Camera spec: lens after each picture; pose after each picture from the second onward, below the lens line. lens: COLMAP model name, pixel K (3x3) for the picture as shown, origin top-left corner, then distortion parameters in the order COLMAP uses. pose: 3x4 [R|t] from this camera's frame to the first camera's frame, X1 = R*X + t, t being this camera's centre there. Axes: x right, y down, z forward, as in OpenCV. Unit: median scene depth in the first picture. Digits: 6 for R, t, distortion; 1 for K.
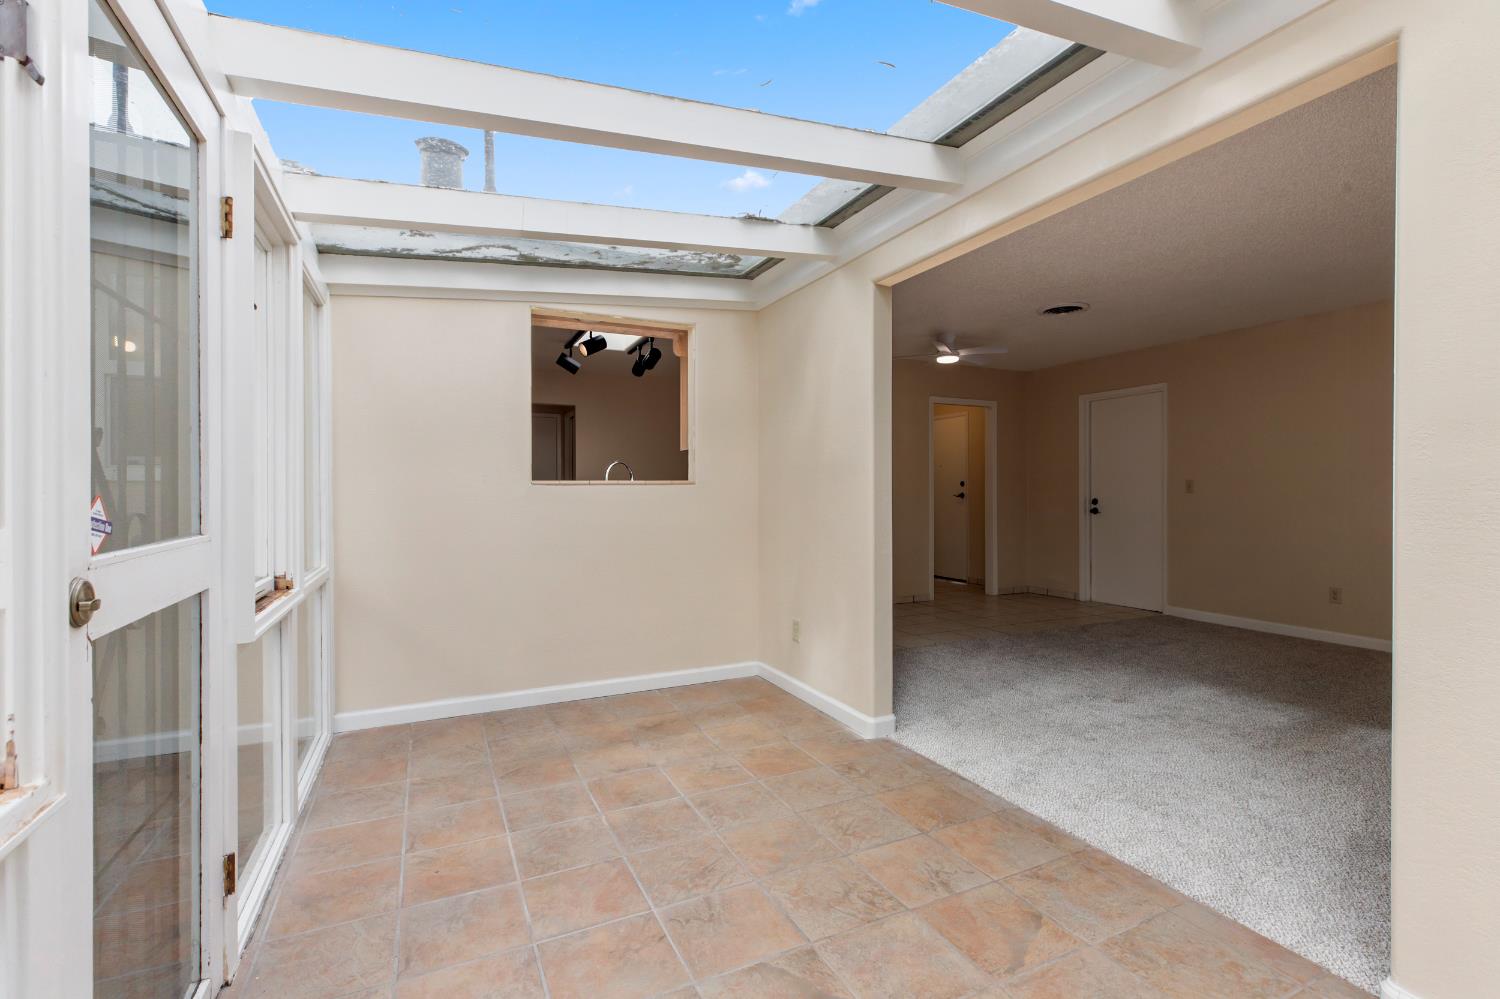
lens RADIAL K [[677.8, 0, 751.9], [0, 677.8, 493.6], [0, 0, 1]] dist [0.000698, -0.000078]
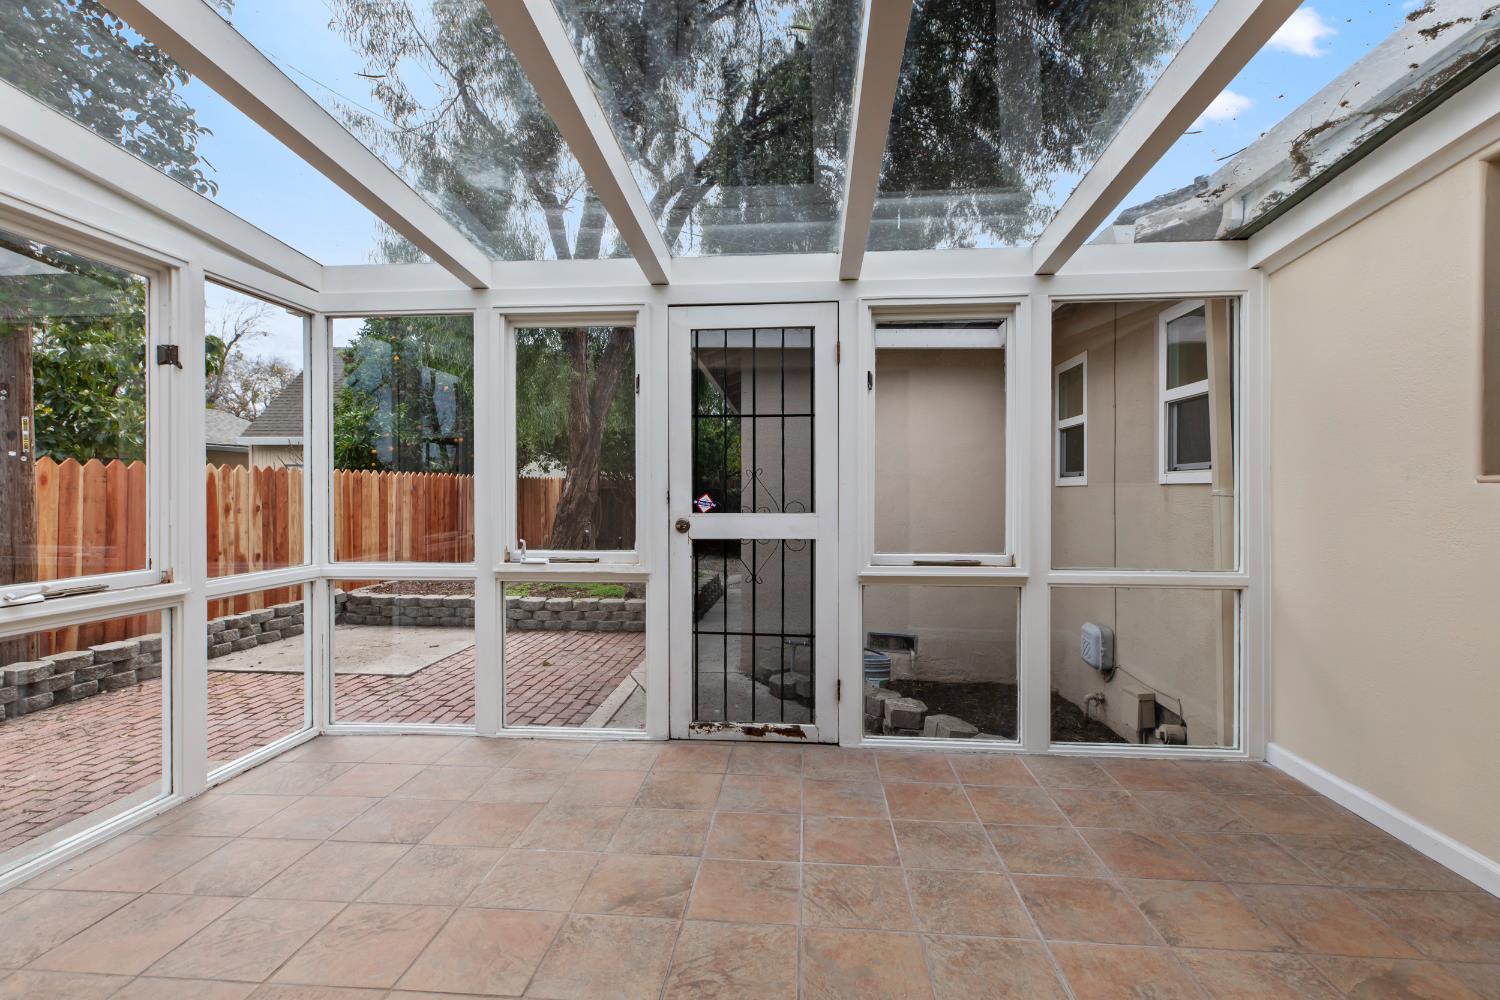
lens RADIAL K [[677.8, 0, 753.4], [0, 677.8, 494.0], [0, 0, 1]] dist [0.000698, -0.000078]
pose [[-0.500737, 0.005183, -0.865584, 0.770892], [-0.003732, 0.999960, 0.008147, -0.010856], [0.865592, 0.007310, -0.500697, 1.317208]]
